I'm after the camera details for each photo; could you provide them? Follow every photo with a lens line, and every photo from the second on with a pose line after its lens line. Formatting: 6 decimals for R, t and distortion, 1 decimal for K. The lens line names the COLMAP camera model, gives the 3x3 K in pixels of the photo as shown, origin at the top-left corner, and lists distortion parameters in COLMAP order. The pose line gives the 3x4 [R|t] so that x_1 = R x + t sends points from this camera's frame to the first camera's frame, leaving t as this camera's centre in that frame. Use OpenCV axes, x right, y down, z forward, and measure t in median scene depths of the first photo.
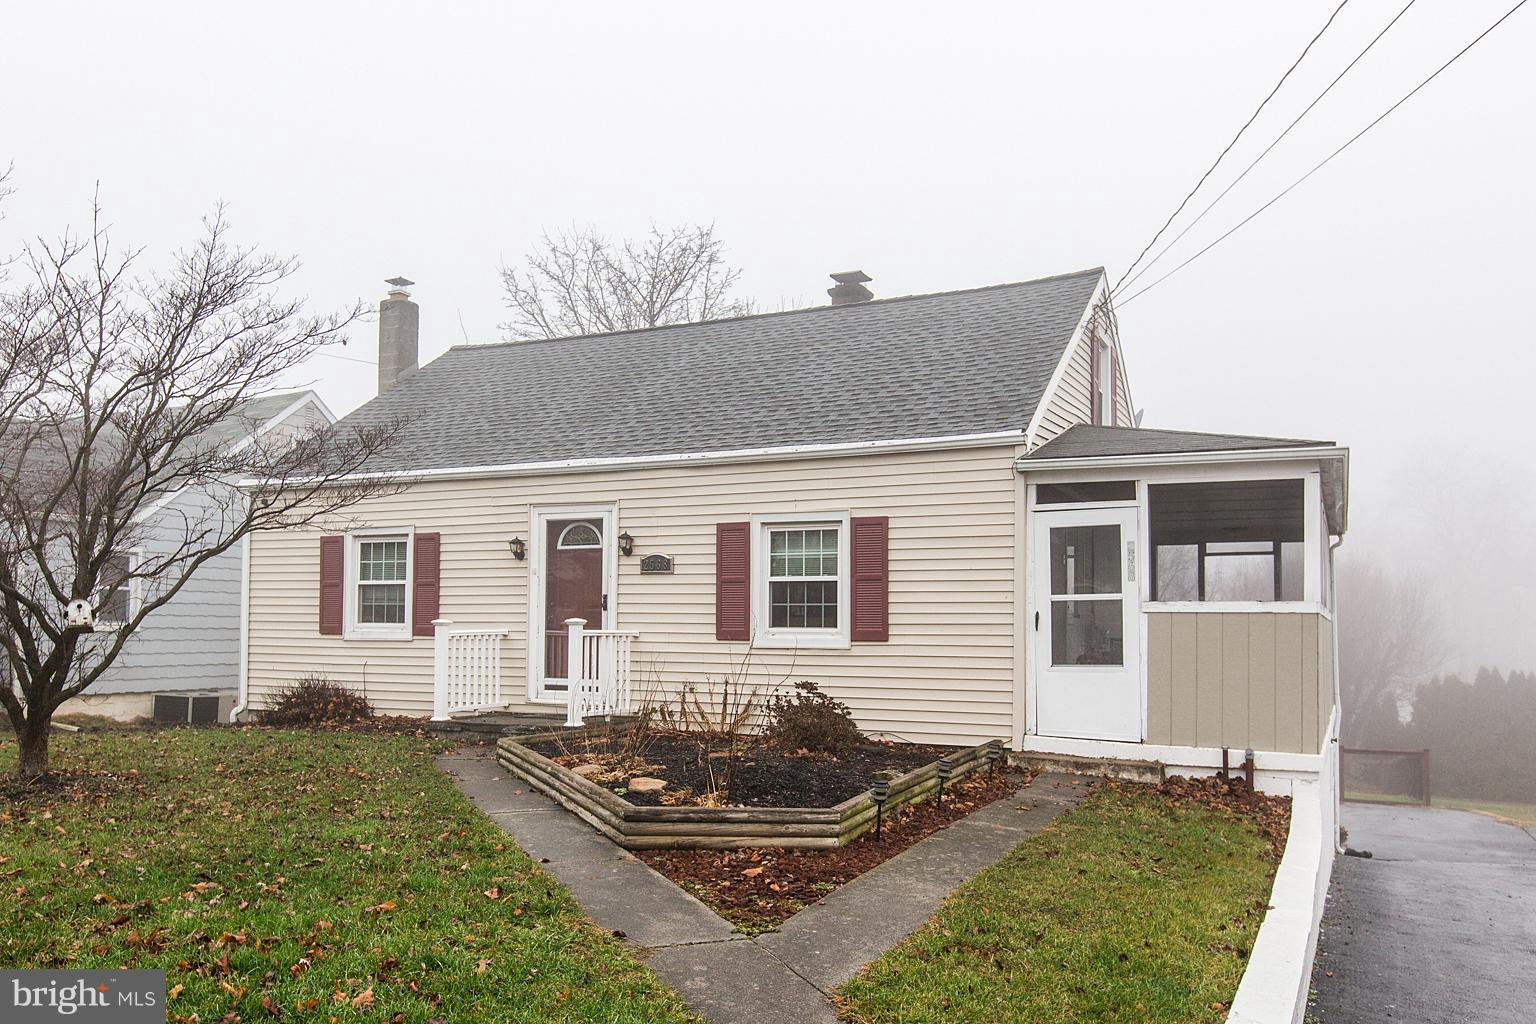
lens RADIAL K [[1186.2, 0, 766.2], [0, 1186.2, 575.1], [0, 0, 1]] dist [0.004966, -0.002301]
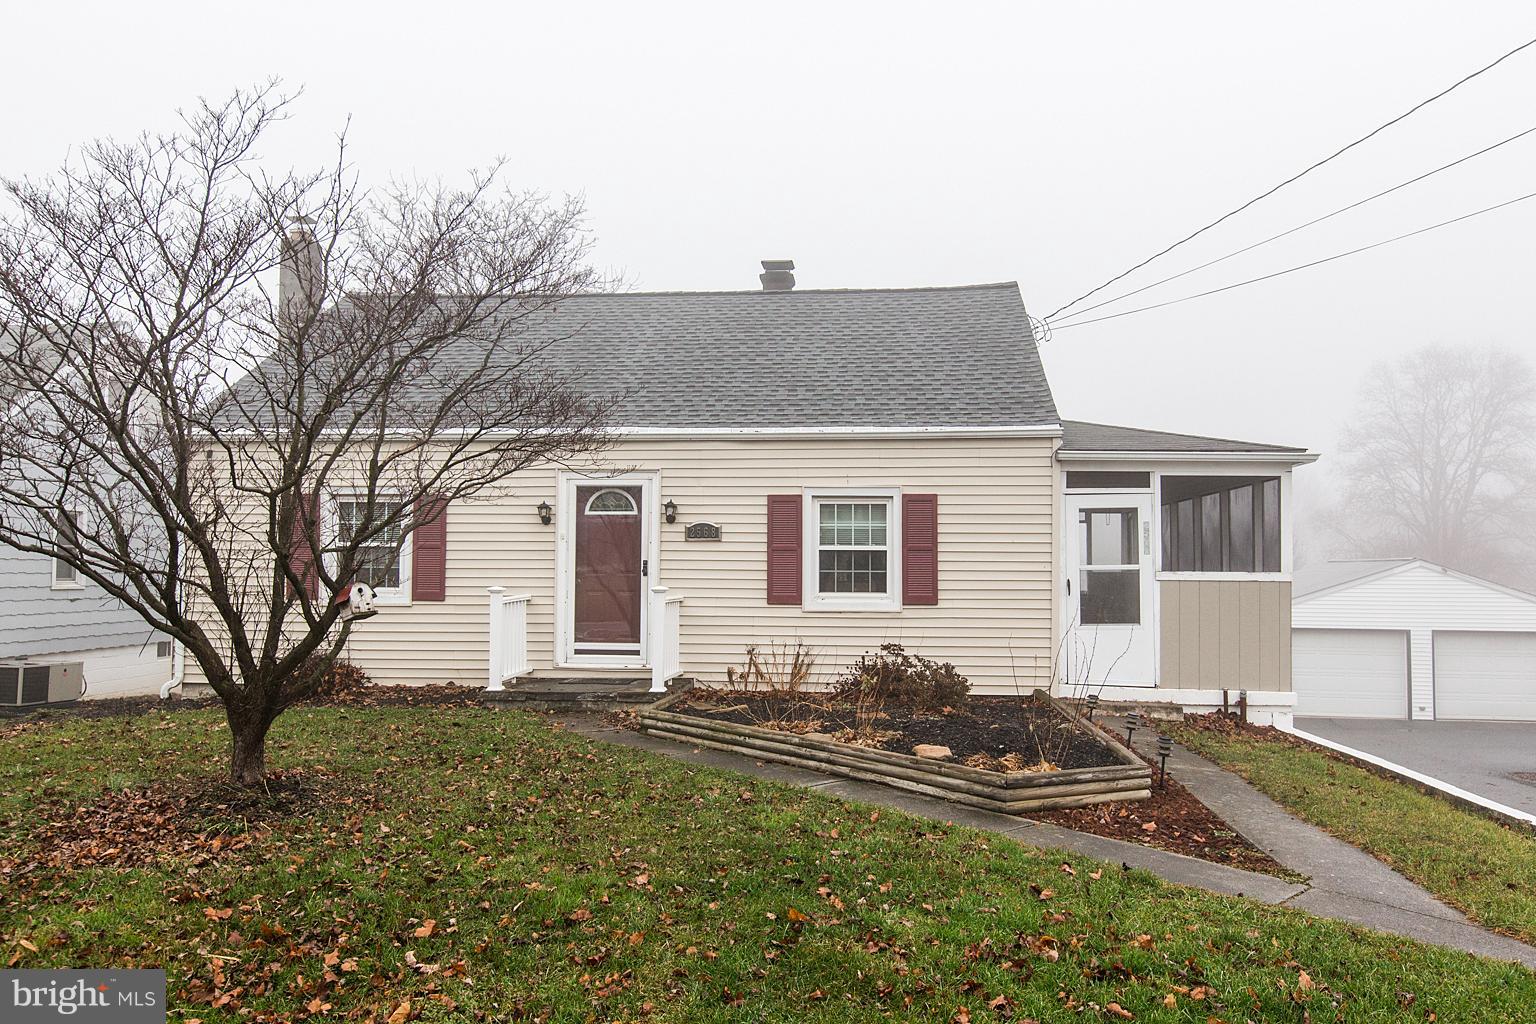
lens RADIAL K [[1092.9, 0, 767.7], [0, 1092.9, 510.8], [0, 0, 1]] dist [-0.000723, -0.002209]
pose [[0.934167, 0.016760, 0.356443, -0.408533], [-0.014540, 0.999855, -0.008907, -0.021469], [-0.356541, 0.003138, 0.934275, 0.082700]]
